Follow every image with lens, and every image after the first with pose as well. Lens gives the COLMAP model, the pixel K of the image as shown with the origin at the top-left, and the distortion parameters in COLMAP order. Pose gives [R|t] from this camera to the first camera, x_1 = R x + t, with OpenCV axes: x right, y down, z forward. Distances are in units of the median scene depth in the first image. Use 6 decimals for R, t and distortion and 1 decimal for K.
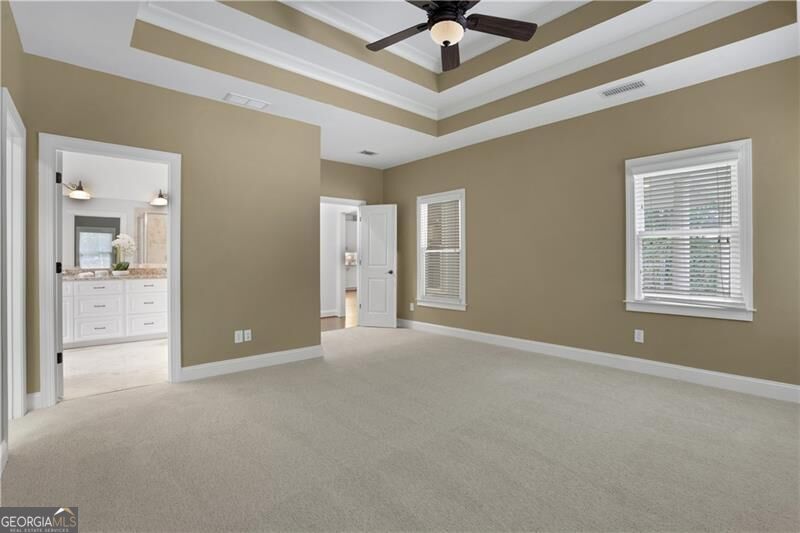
lens RADIAL K [[376.8, 0, 399.0], [0, 376.8, 261.1], [0, 0, 1]] dist [-0.082377, 0.037144]
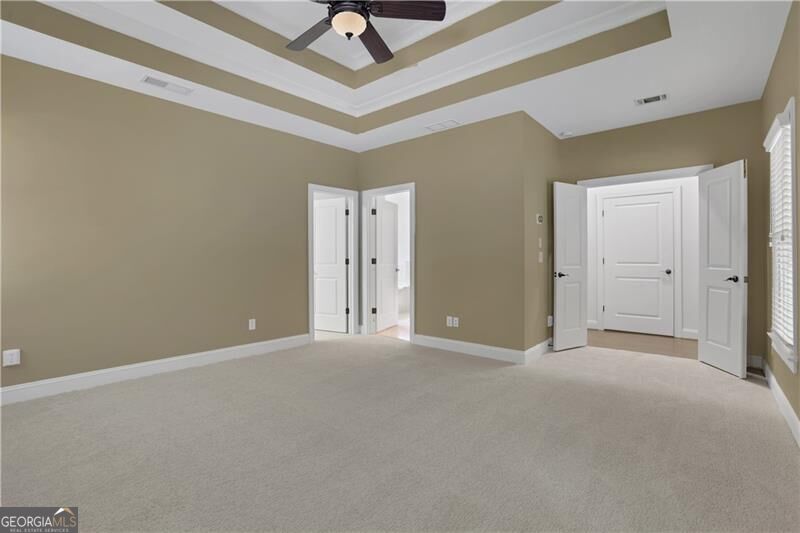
lens RADIAL K [[376.8, 0, 399.0], [0, 376.8, 261.1], [0, 0, 1]] dist [-0.082377, 0.037144]
pose [[0.134968, 0.017408, -0.990697, 0.743371], [0.002911, 0.999834, 0.017966, -0.014506], [0.990846, -0.005309, 0.134895, 0.668943]]
